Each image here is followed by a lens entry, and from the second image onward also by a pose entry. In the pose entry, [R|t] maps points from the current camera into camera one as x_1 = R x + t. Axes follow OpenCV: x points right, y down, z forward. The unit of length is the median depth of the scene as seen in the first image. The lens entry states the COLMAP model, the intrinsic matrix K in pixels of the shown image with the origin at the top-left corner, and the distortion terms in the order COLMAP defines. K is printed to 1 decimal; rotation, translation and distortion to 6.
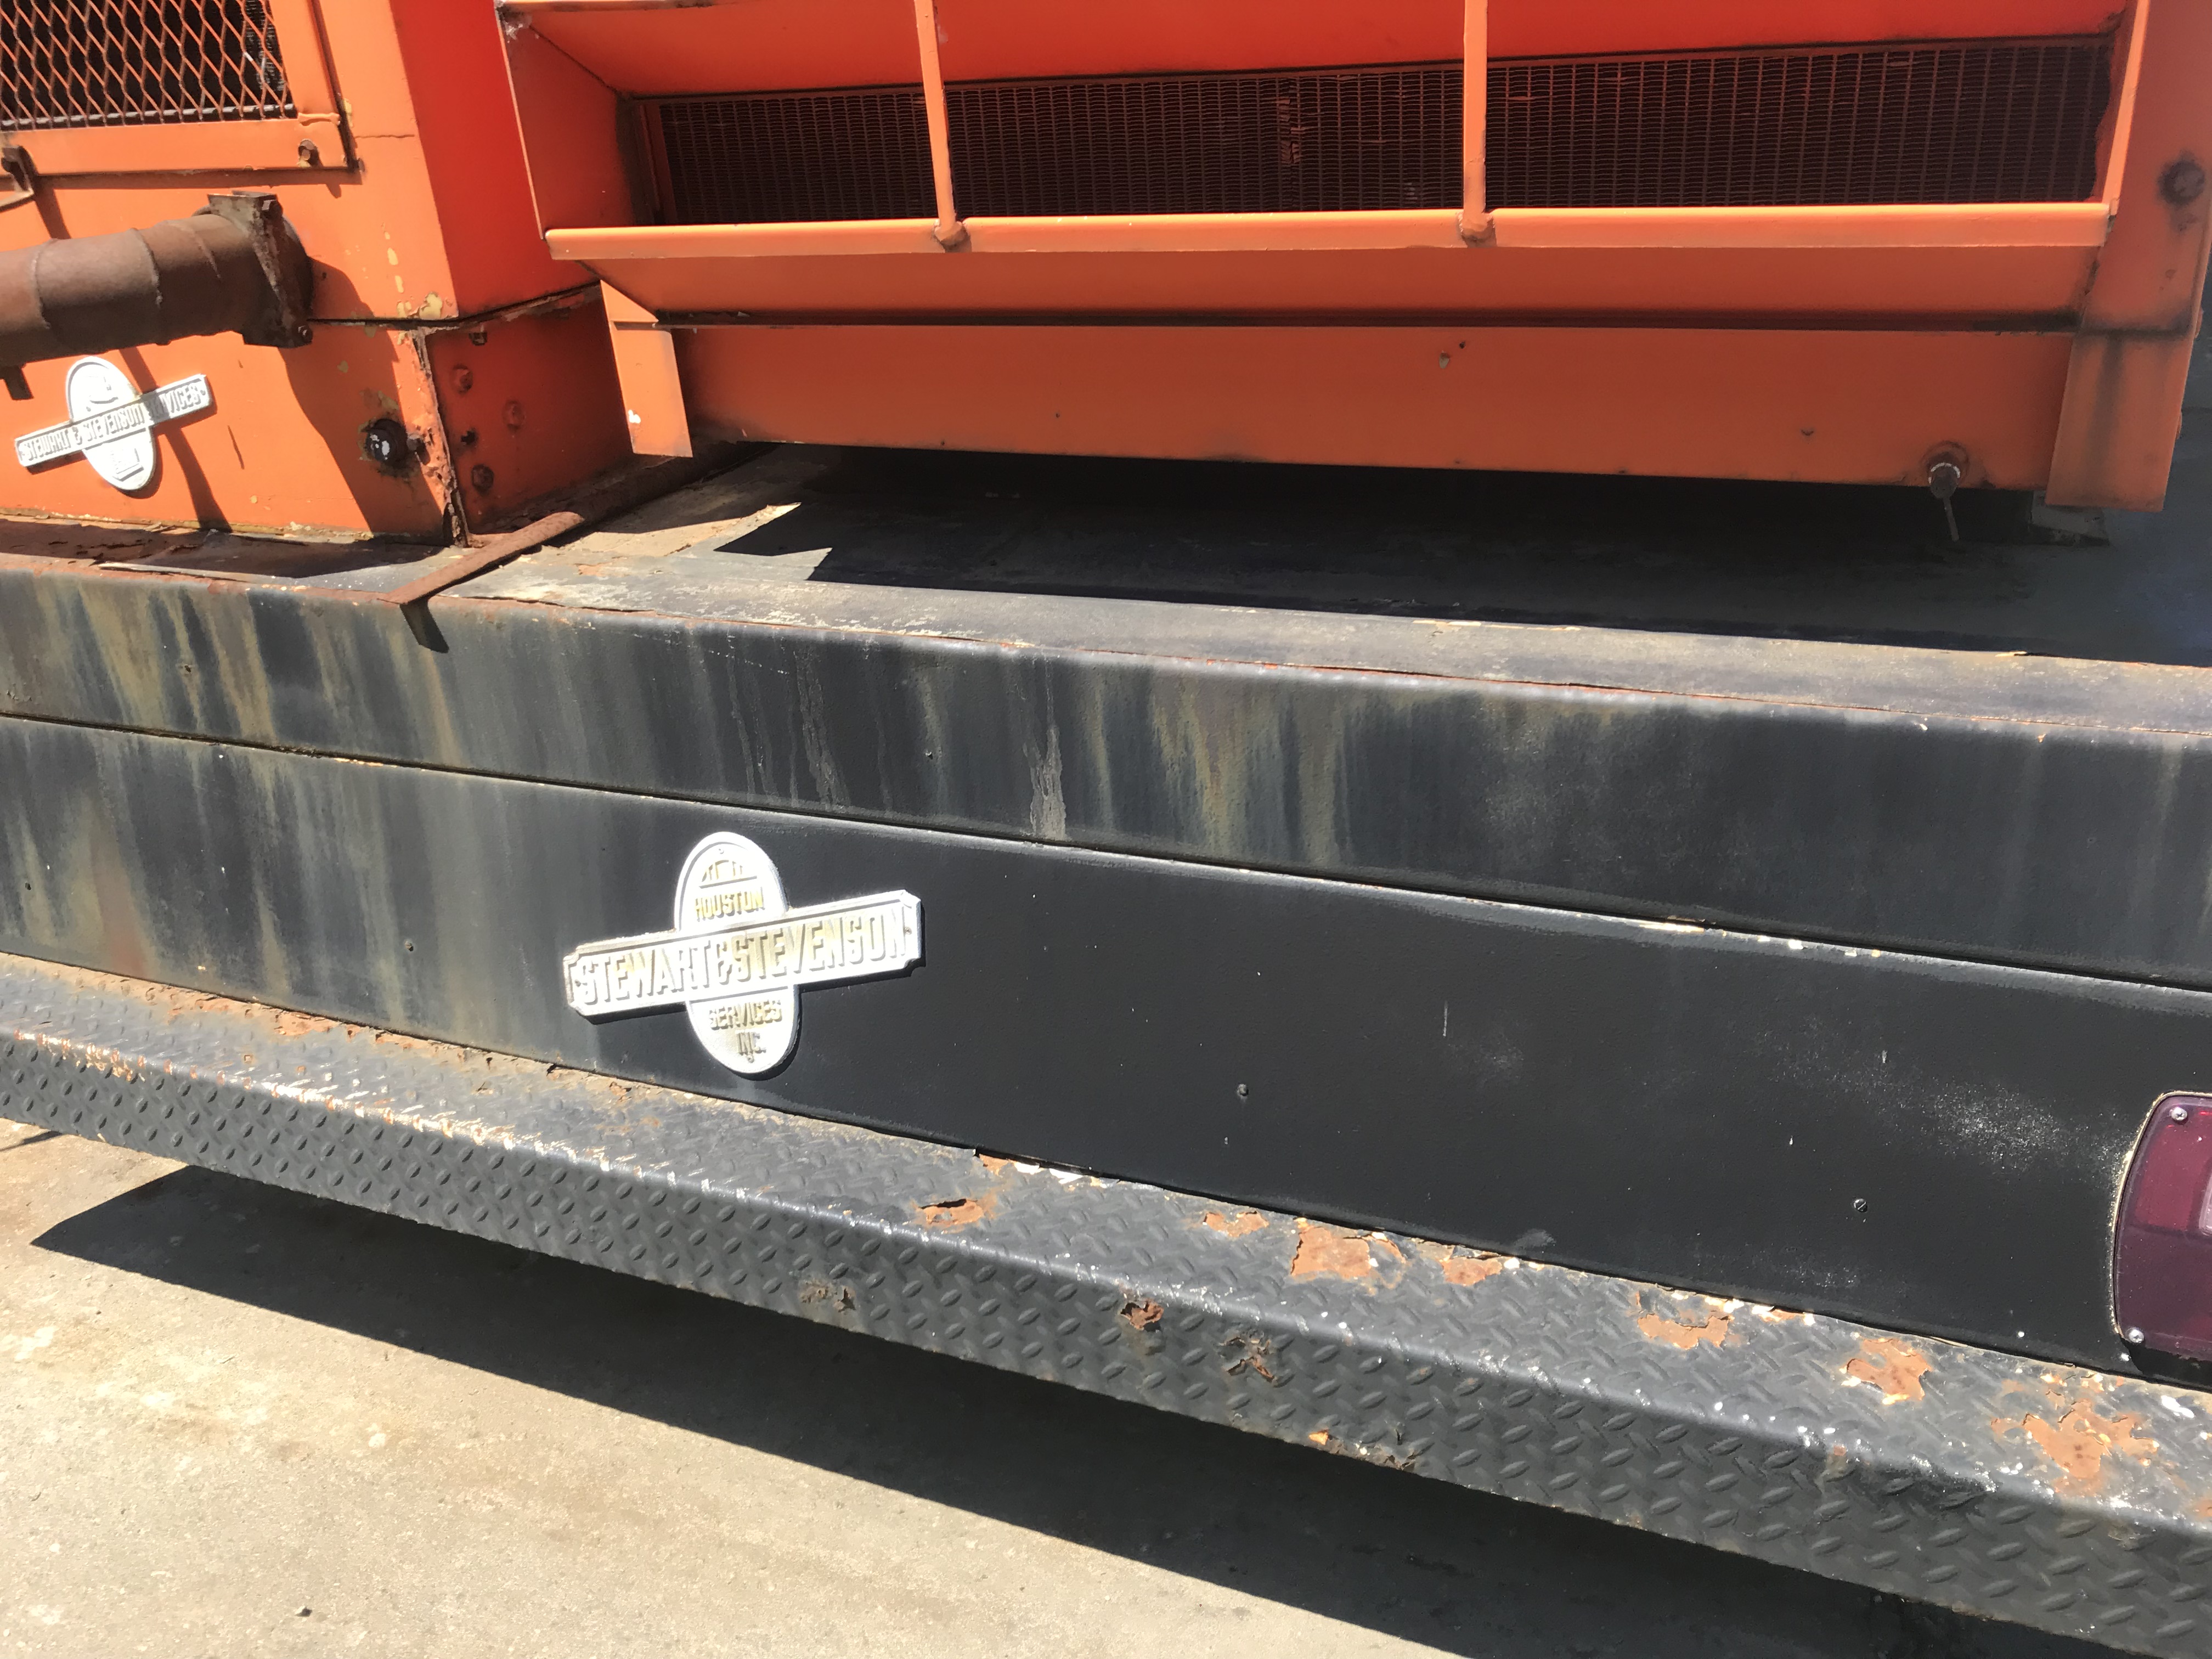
lens RADIAL K [[1816.6, 0, 1099.4], [0, 1816.6, 812.3], [0, 0, 1]] dist [0.023203, -0.011068]
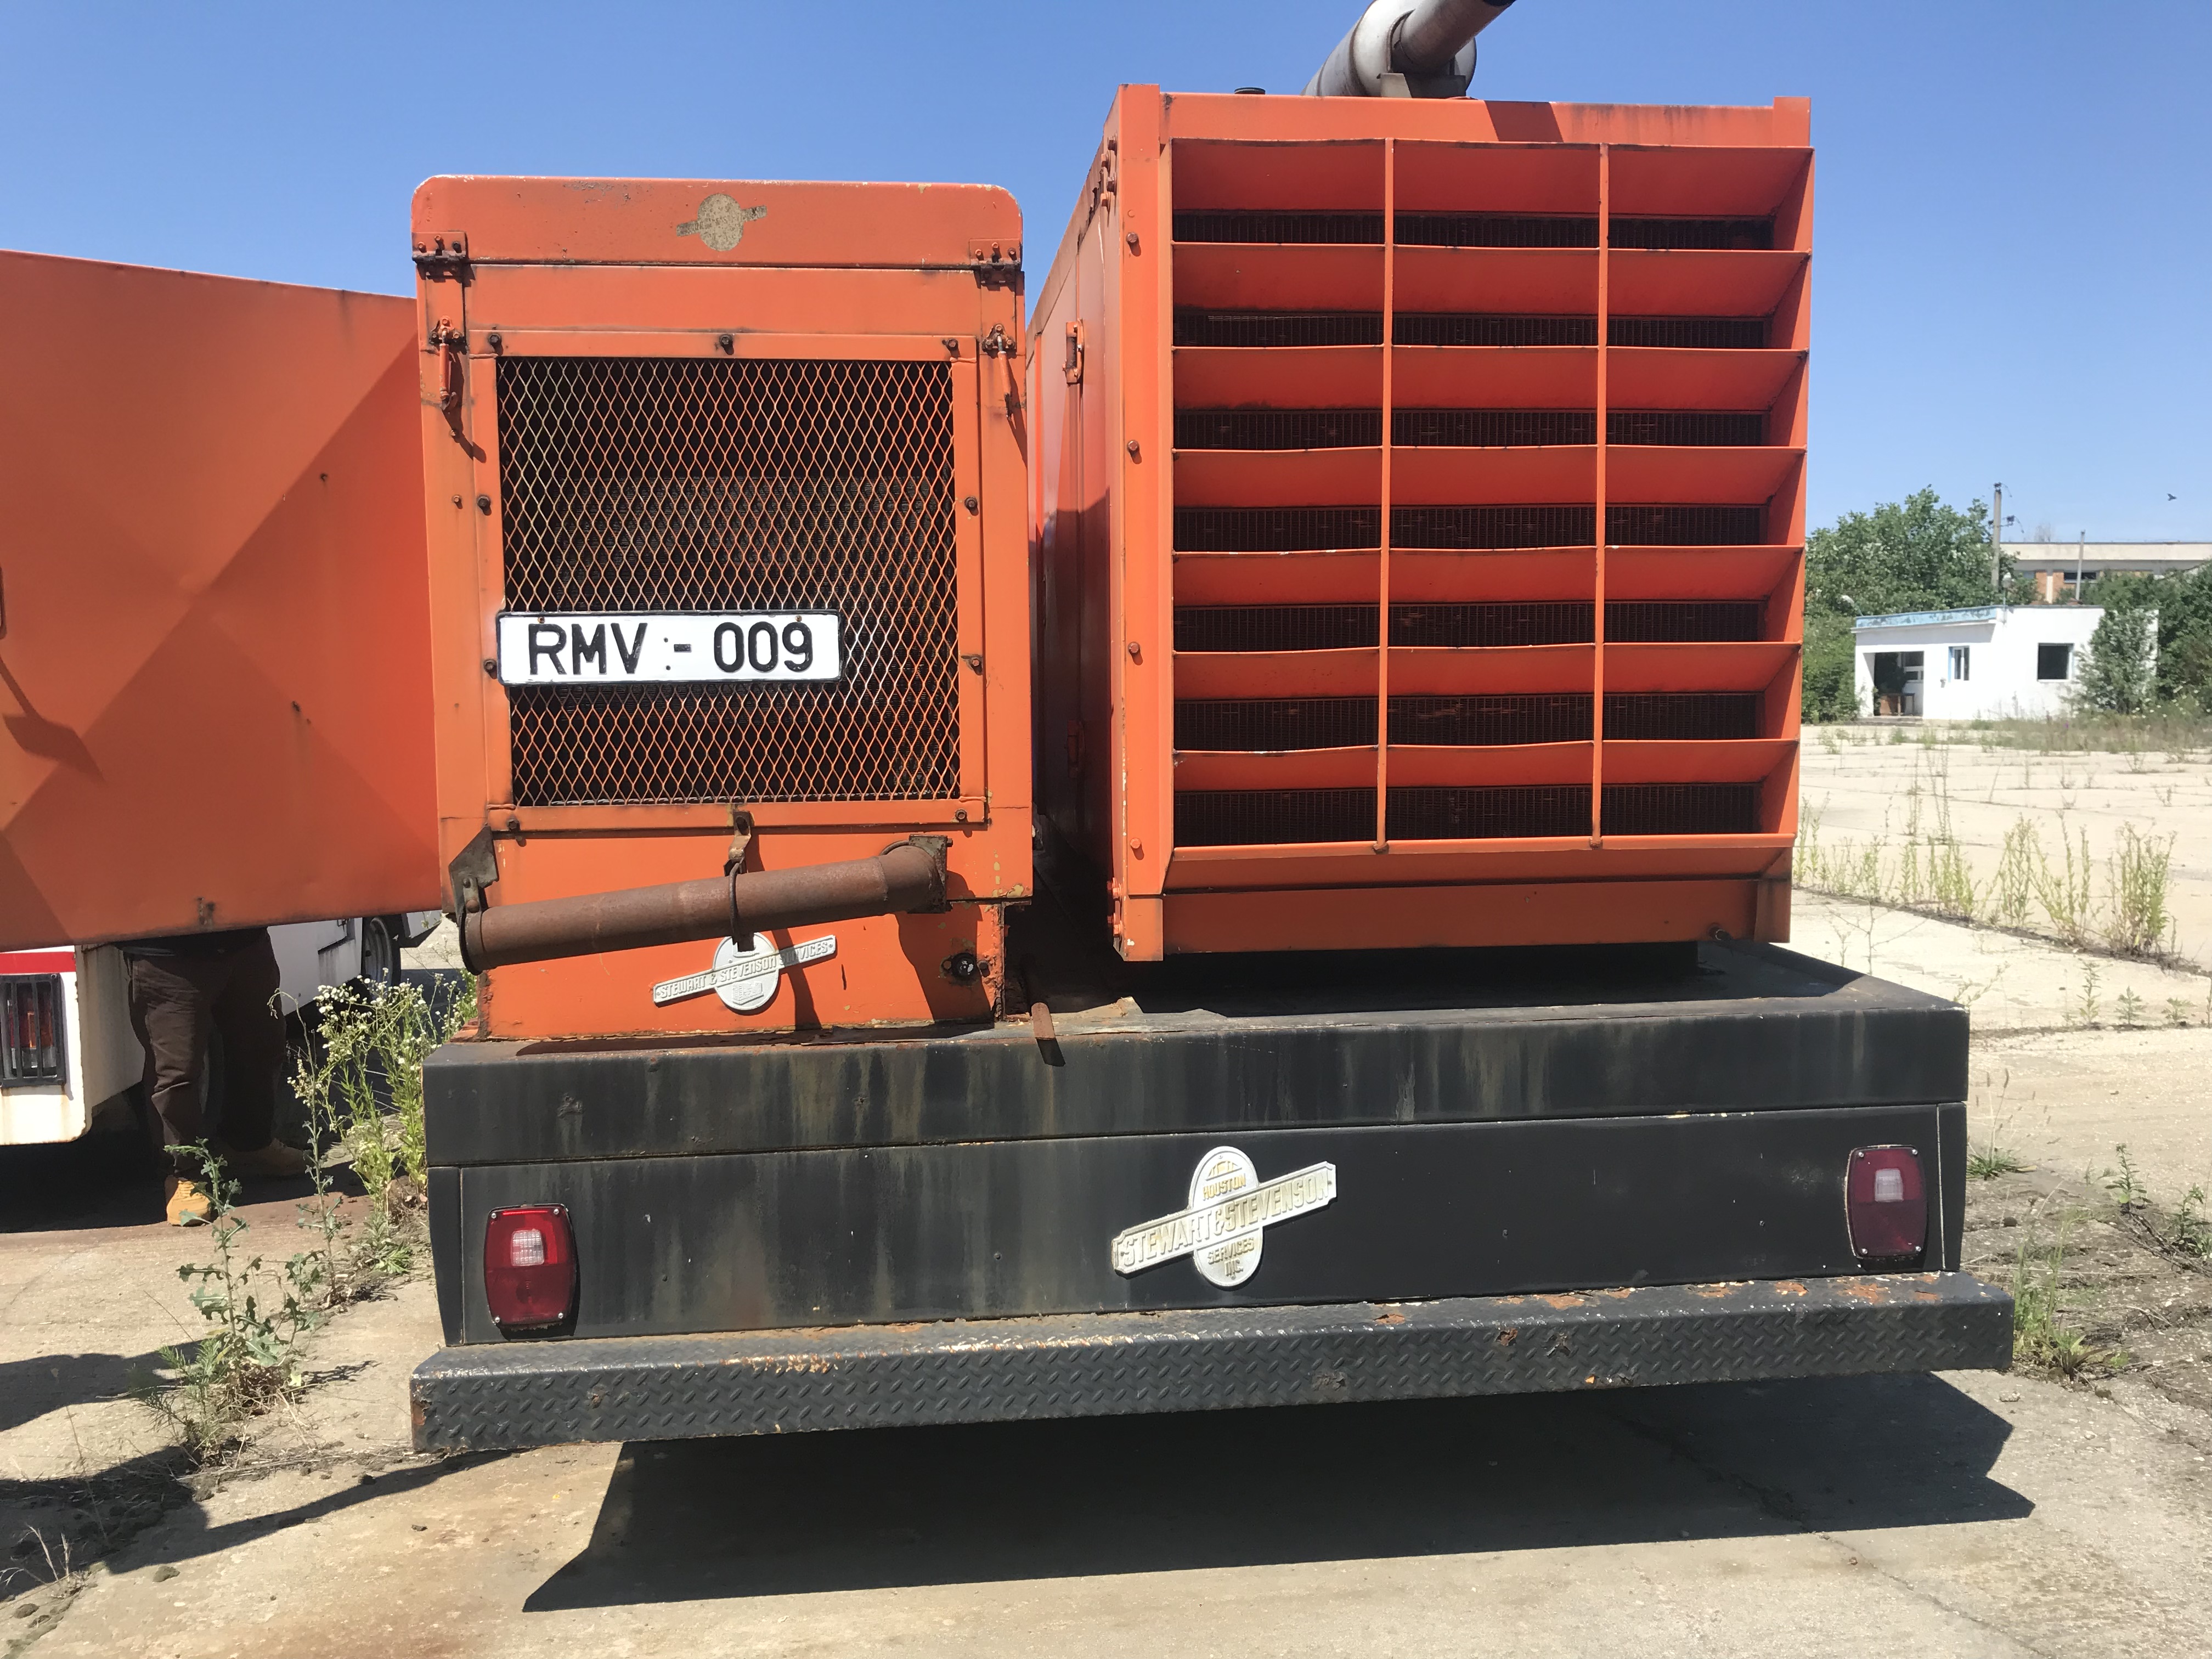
lens RADIAL K [[1816.6, 0, 1101.5], [0, 1816.6, 822.6], [0, 0, 1]] dist [0.023203, -0.011068]
pose [[0.870040, 0.016018, 0.492722, -1.214979], [0.164137, 0.933036, -0.320162, 0.272741], [-0.464855, 0.359427, 0.809149, -0.588083]]
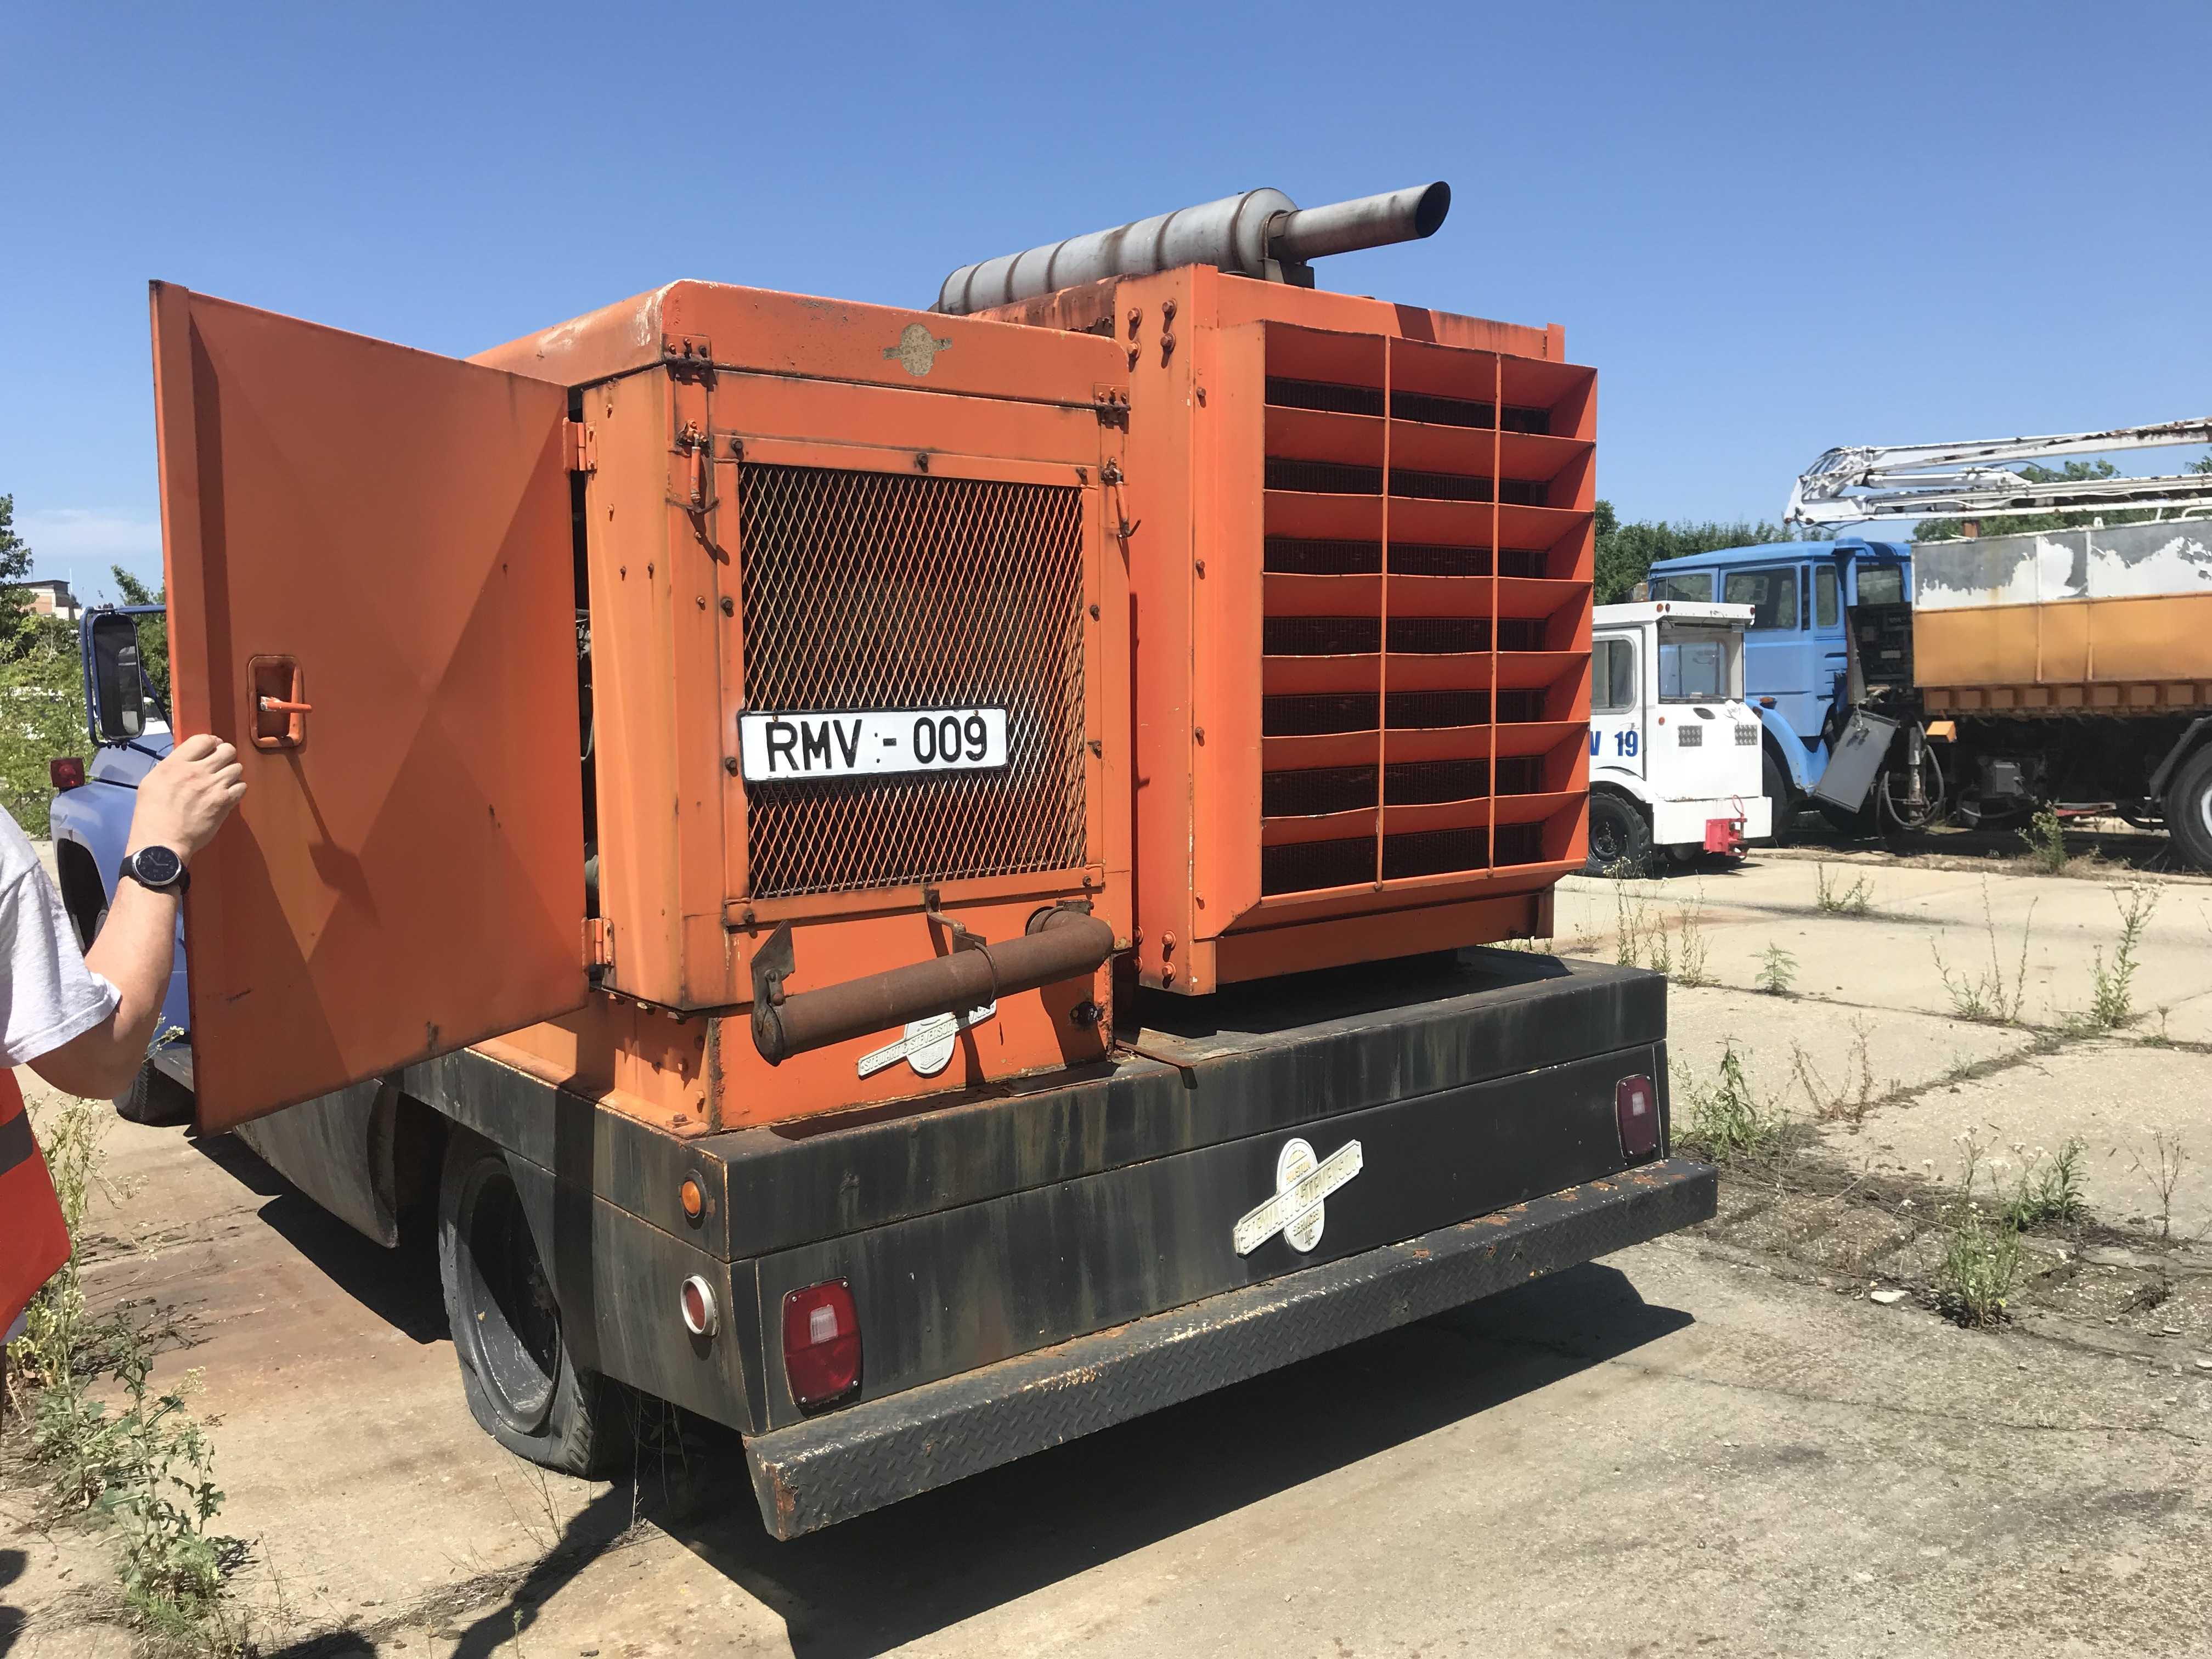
lens RADIAL K [[1816.6, 0, 1081.9], [0, 1816.6, 830.4], [0, 0, 1]] dist [0.023203, -0.011068]
pose [[0.471999, -0.013801, 0.881491, -2.297013], [0.357931, 0.916760, -0.177303, -0.034490], [-0.805668, 0.399200, 0.437650, 0.034038]]
